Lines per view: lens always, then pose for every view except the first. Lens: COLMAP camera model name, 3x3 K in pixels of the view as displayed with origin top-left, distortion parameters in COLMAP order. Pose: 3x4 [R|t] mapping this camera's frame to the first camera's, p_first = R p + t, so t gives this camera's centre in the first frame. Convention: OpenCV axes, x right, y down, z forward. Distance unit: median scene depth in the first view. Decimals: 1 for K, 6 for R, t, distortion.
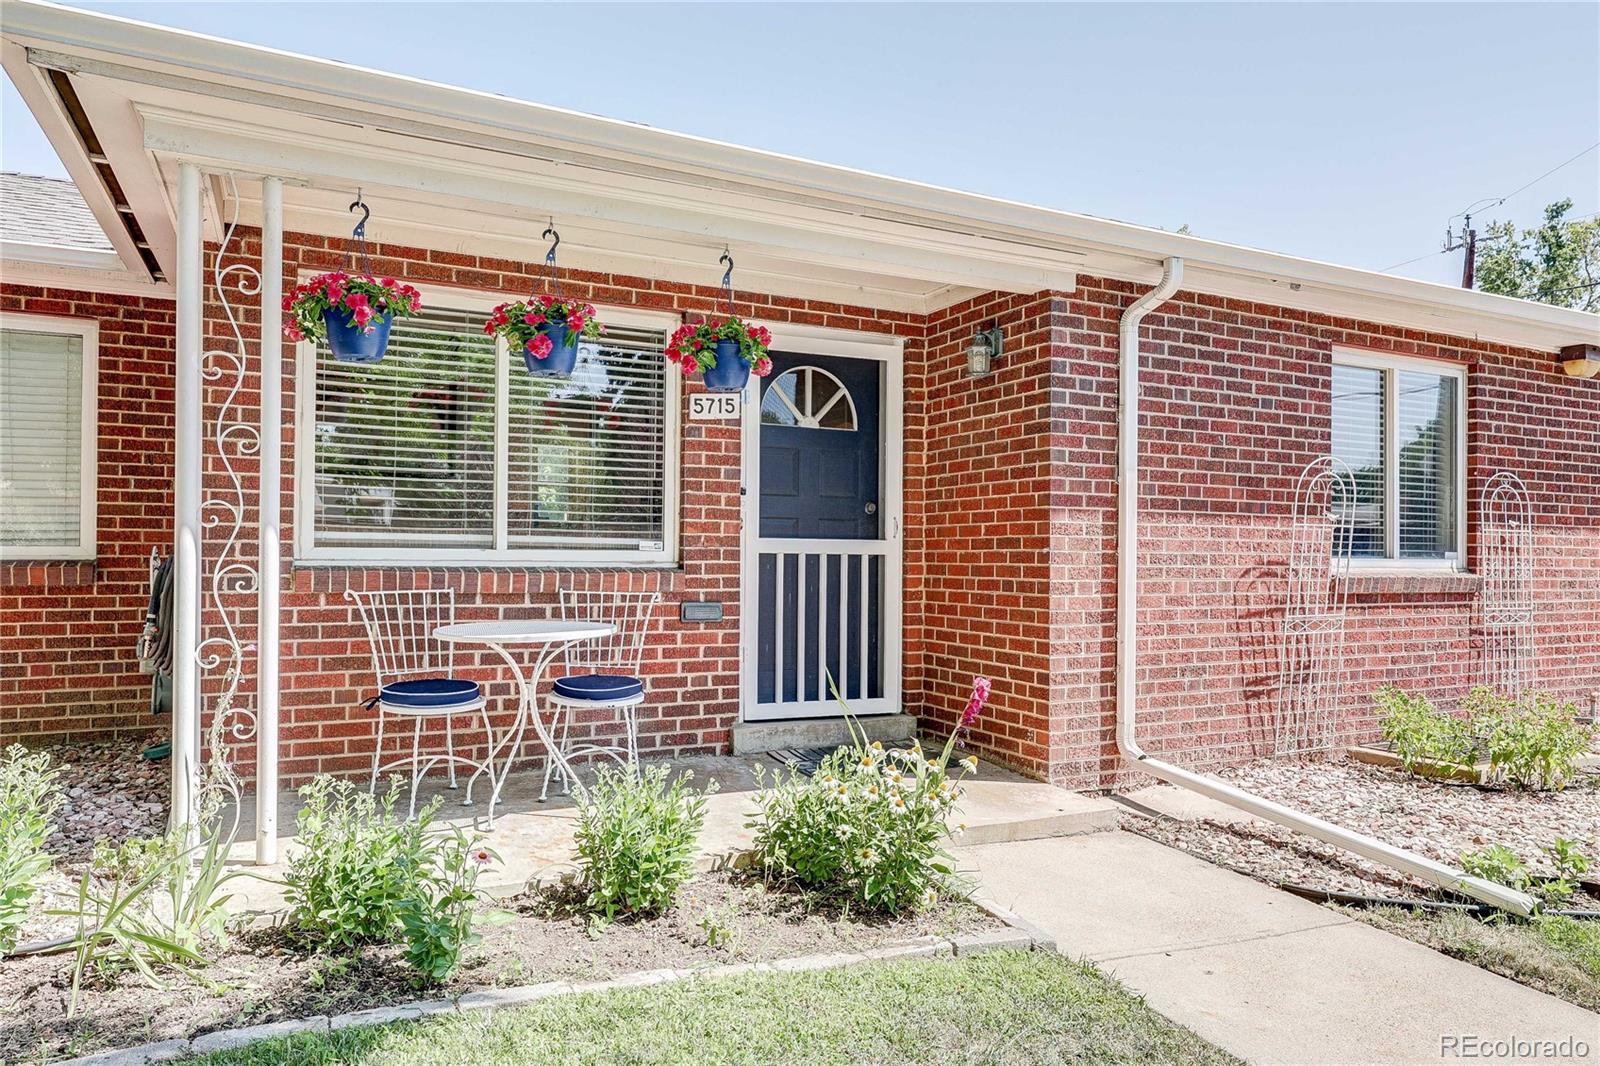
lens RADIAL K [[1028.3, 0, 775.6], [0, 1028.3, 550.4], [0, 0, 1]] dist [0.004769, 0.001396]
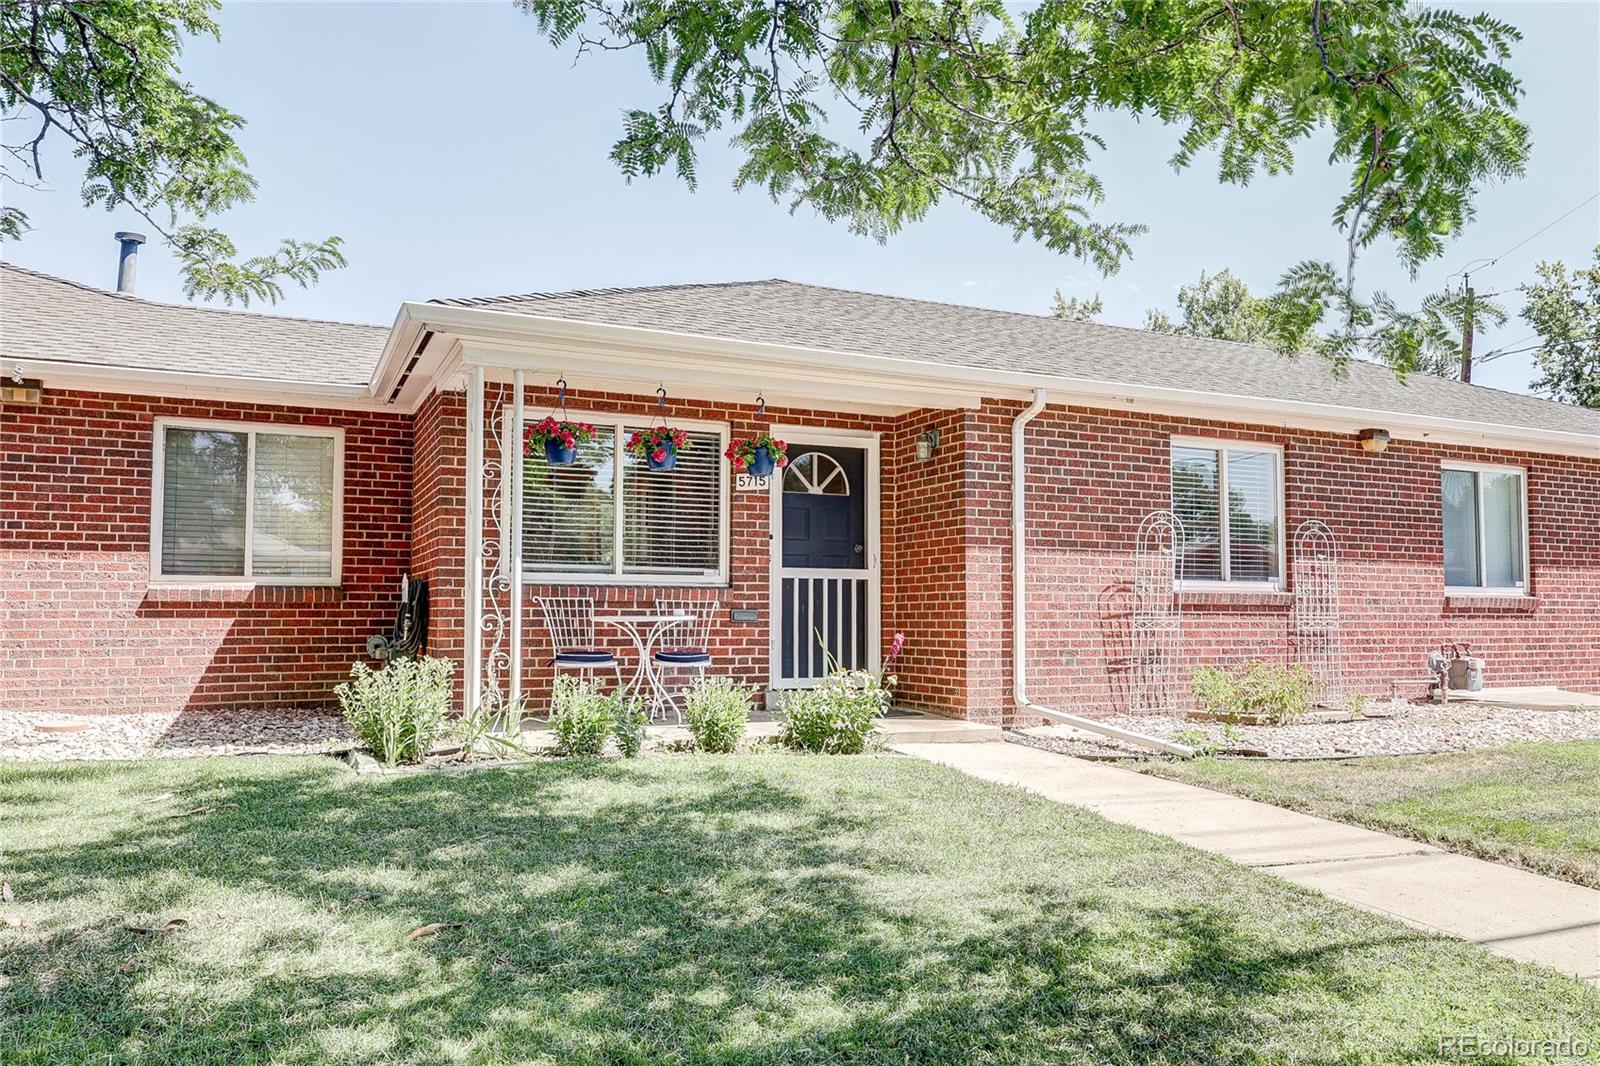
lens RADIAL K [[1028.3, 0, 775.6], [0, 1028.3, 550.4], [0, 0, 1]] dist [0.004769, 0.001396]
pose [[0.999554, -0.007225, -0.028985, 0.018701], [0.005732, 0.998668, -0.051278, 0.040017], [0.029317, 0.051089, 0.998264, -0.510177]]
